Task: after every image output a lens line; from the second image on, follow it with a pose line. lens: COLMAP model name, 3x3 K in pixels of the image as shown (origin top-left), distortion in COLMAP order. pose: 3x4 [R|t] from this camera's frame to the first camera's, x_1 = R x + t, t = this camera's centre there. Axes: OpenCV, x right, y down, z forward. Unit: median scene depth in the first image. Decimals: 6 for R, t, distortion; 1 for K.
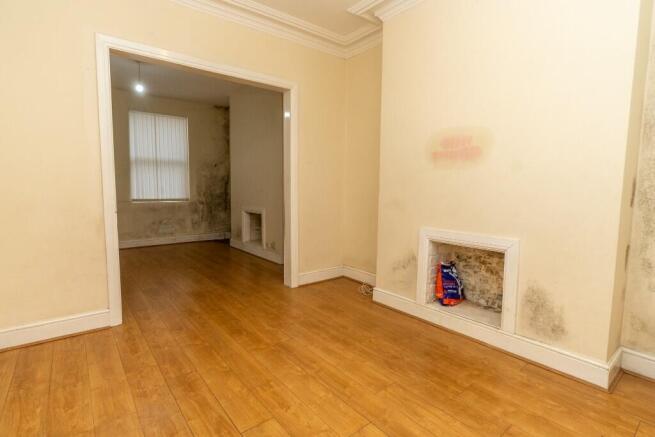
lens RADIAL K [[312.6, 0, 323.8], [0, 312.6, 223.7], [0, 0, 1]] dist [-0.000611, -0.000924]
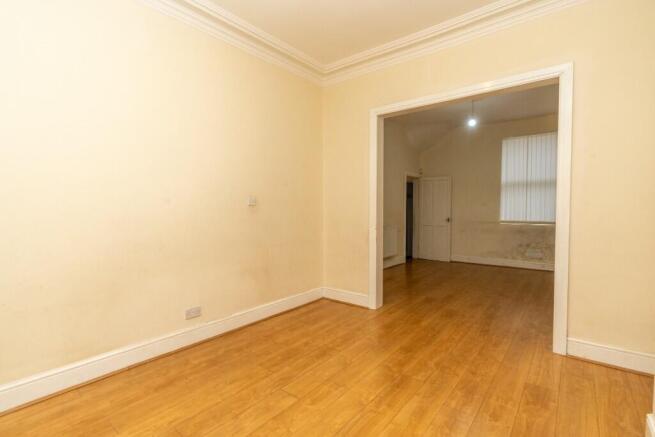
lens RADIAL K [[303.6, 0, 326.6], [0, 303.6, 217.5], [0, 0, 1]] dist [-0.066842, 0.025057]
pose [[0.225499, 0.019450, -0.974049, 0.510382], [-0.107754, 0.994165, -0.005094, -0.041762], [0.968266, 0.106106, 0.226279, 0.409297]]
